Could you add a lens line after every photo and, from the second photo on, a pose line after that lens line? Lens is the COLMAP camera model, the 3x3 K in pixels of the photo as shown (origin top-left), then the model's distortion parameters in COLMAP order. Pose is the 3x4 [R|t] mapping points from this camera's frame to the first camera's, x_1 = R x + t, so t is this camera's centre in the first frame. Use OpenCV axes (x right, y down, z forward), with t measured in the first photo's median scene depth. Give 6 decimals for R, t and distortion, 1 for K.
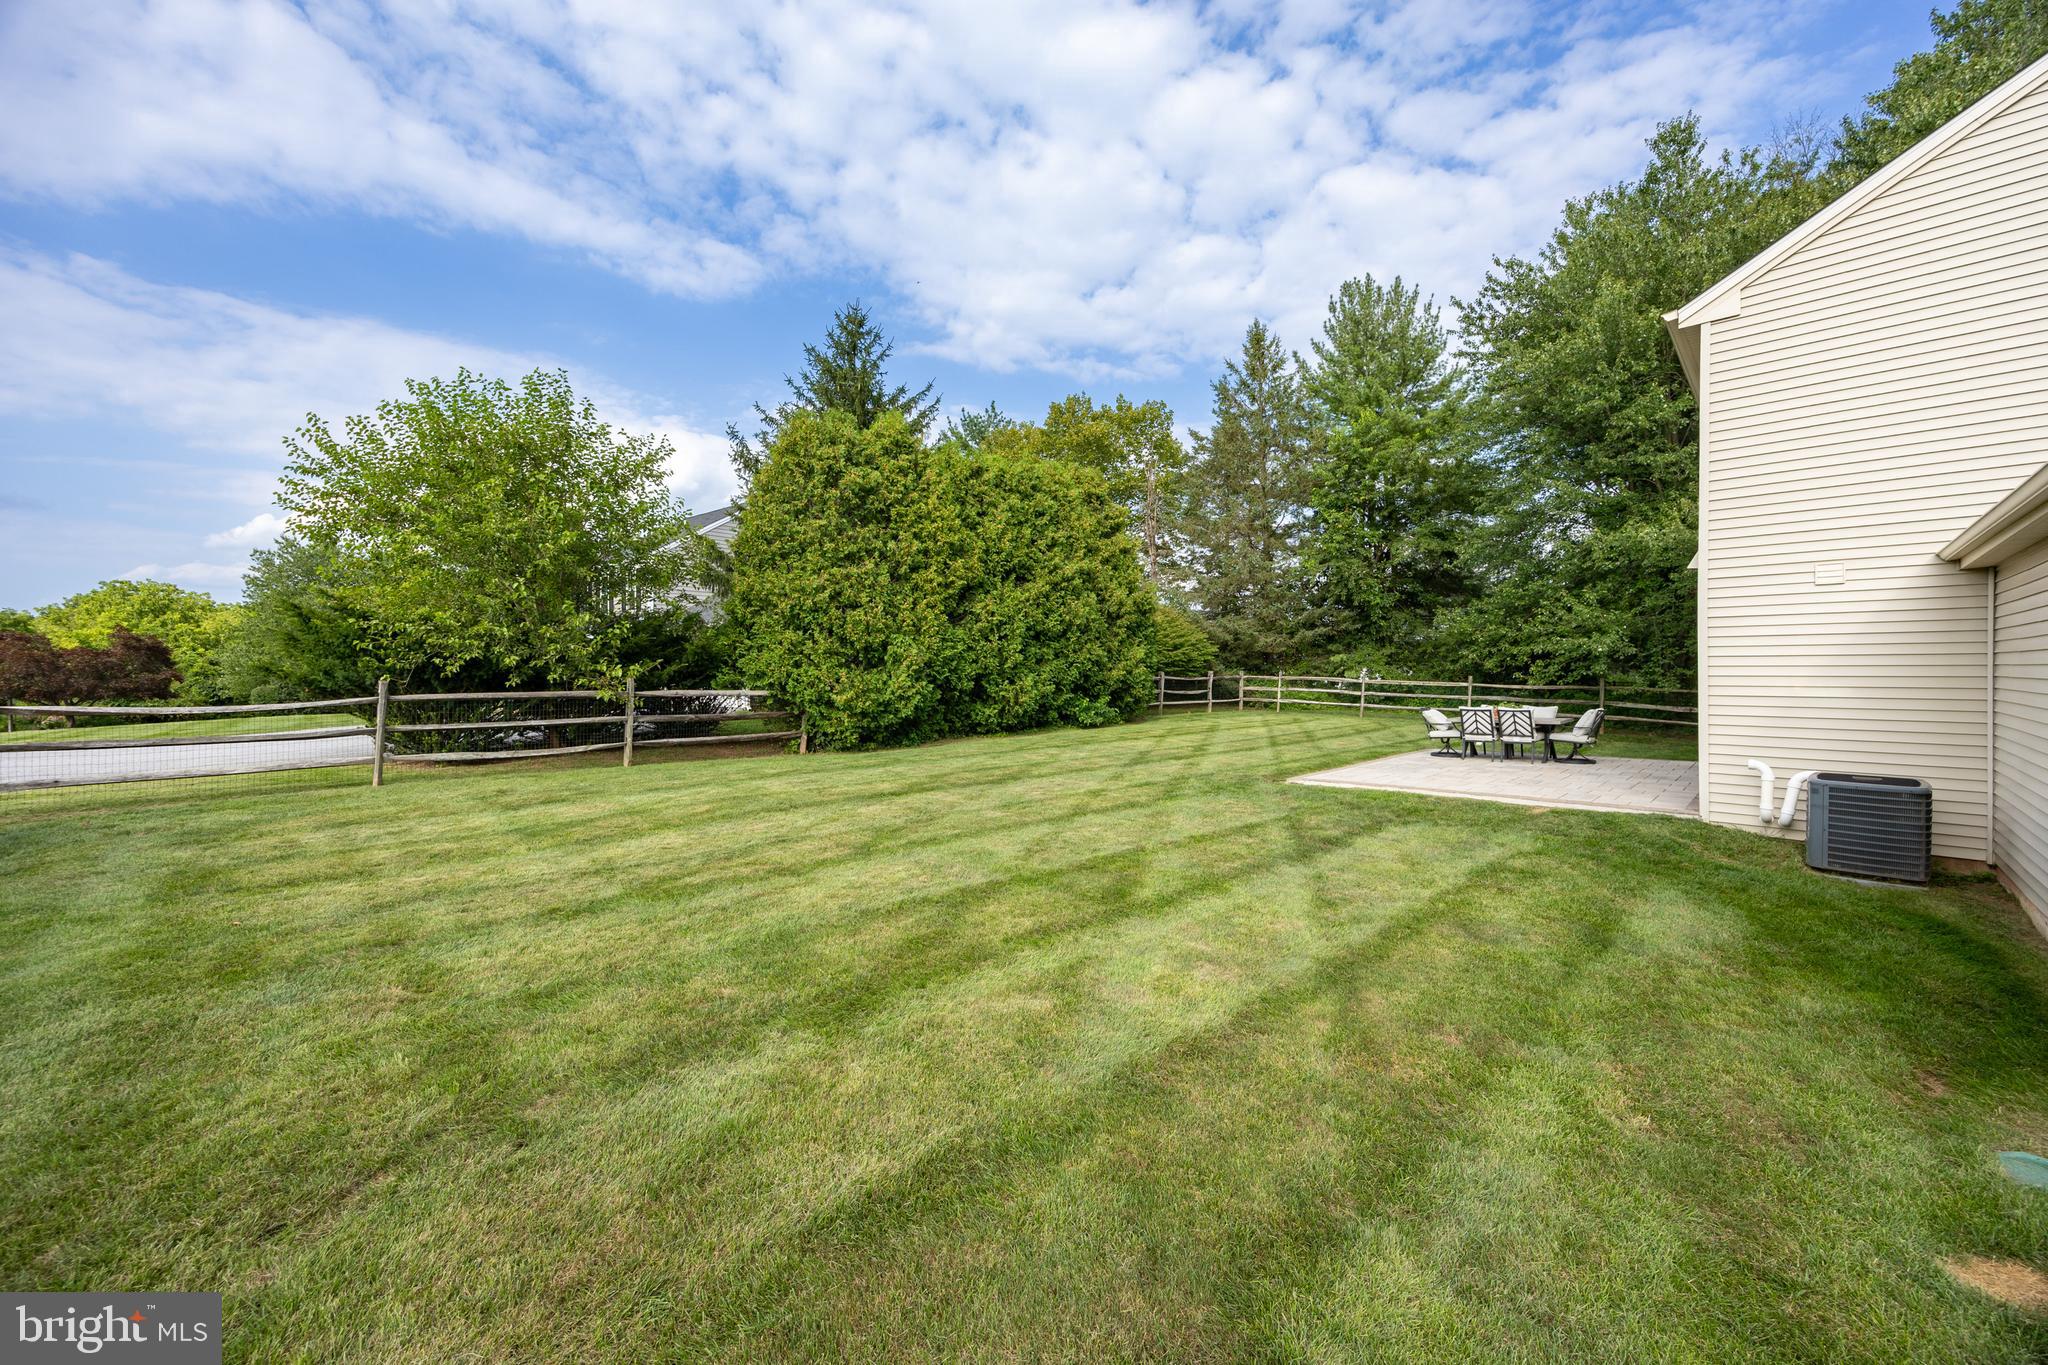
lens RADIAL K [[775.5, 0, 1025.4], [0, 775.5, 695.5], [0, 0, 1]] dist [0.000657, -0.000334]
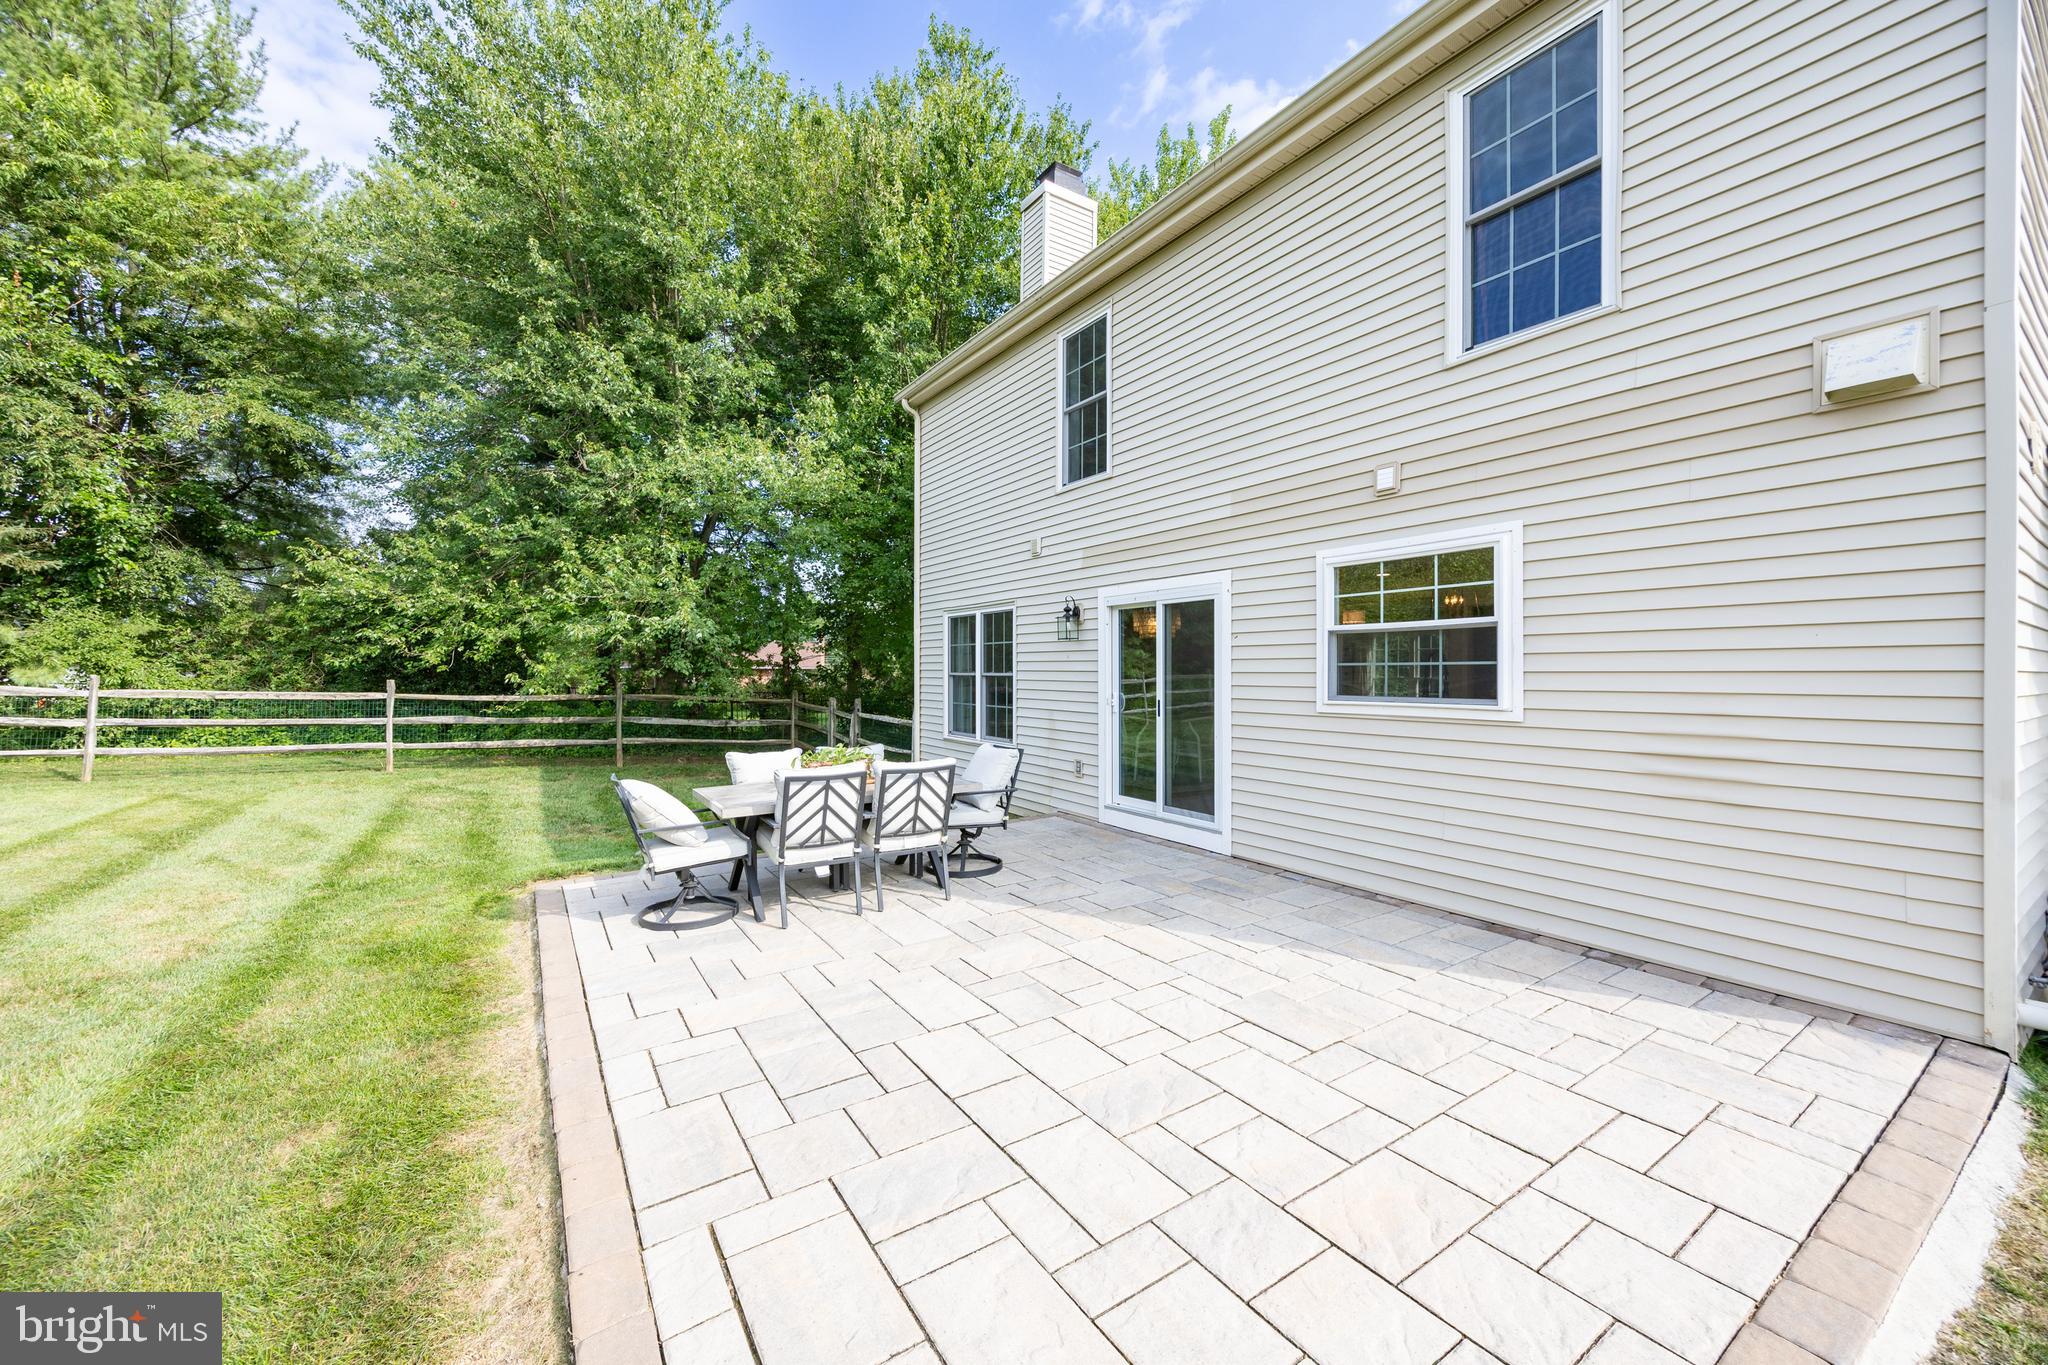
lens RADIAL K [[784.3, 0, 1023.2], [0, 784.3, 668.1], [0, 0, 1]] dist [-0.002123, -0.000001]
pose [[0.211372, 0.008367, 0.977370, 0.150092], [0.031372, 0.999390, -0.015340, -0.011410], [-0.976902, 0.033905, 0.210980, 0.478665]]
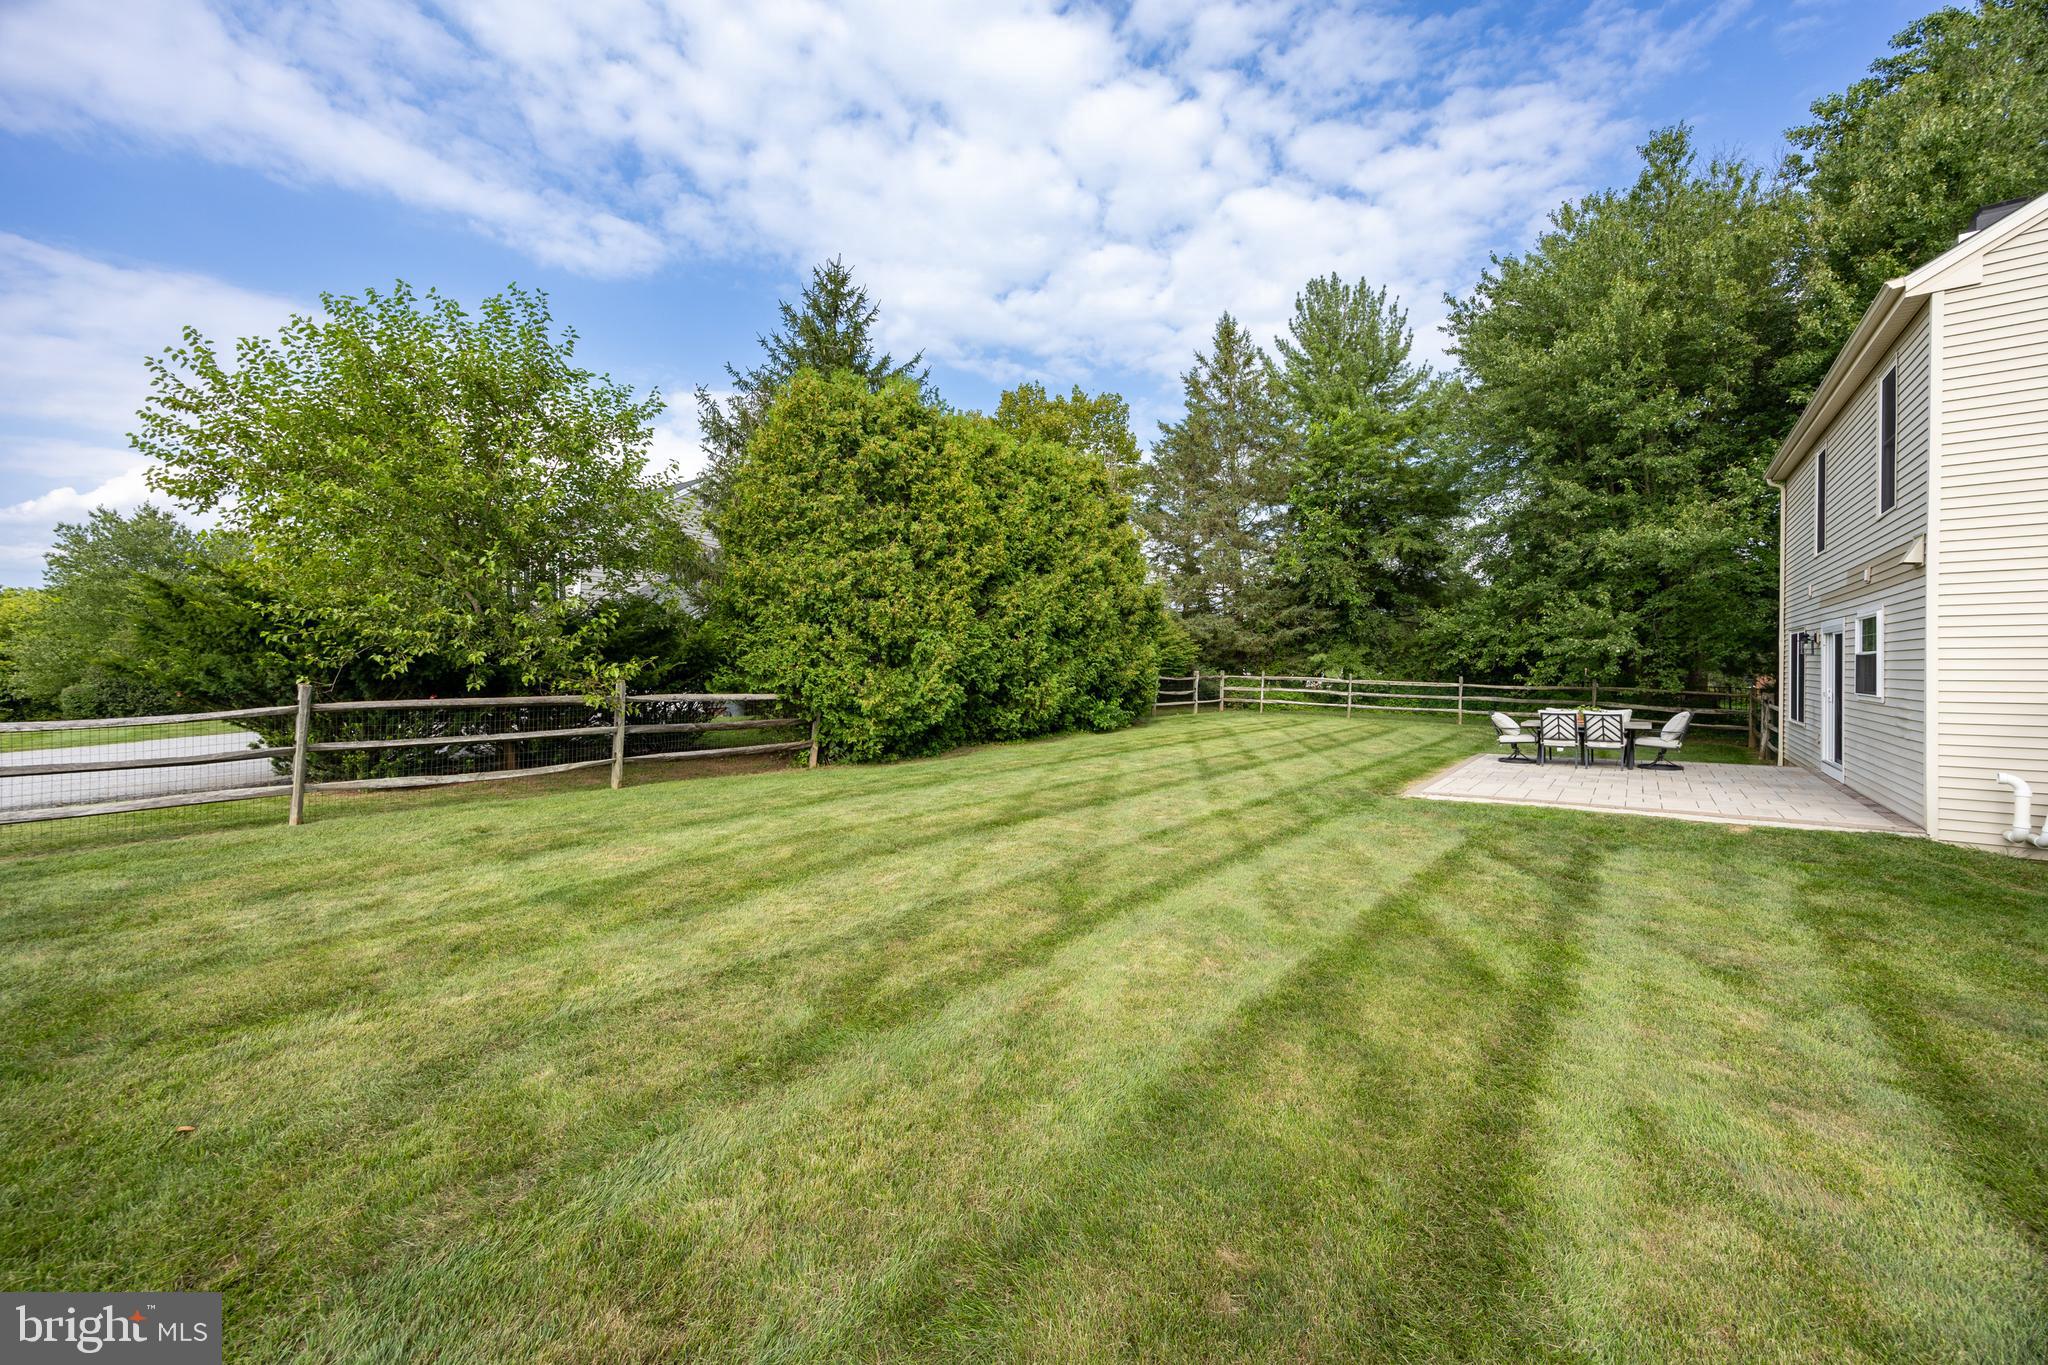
lens RADIAL K [[778.4, 0, 1022.4], [0, 778.4, 678.7], [0, 0, 1]] dist [-0.000093, 0.000006]
pose [[0.993489, 0.000624, 0.113924, -0.098793], [0.001686, 0.999795, -0.020177, -0.003164], [-0.113913, 0.020237, 0.993285, 0.076050]]
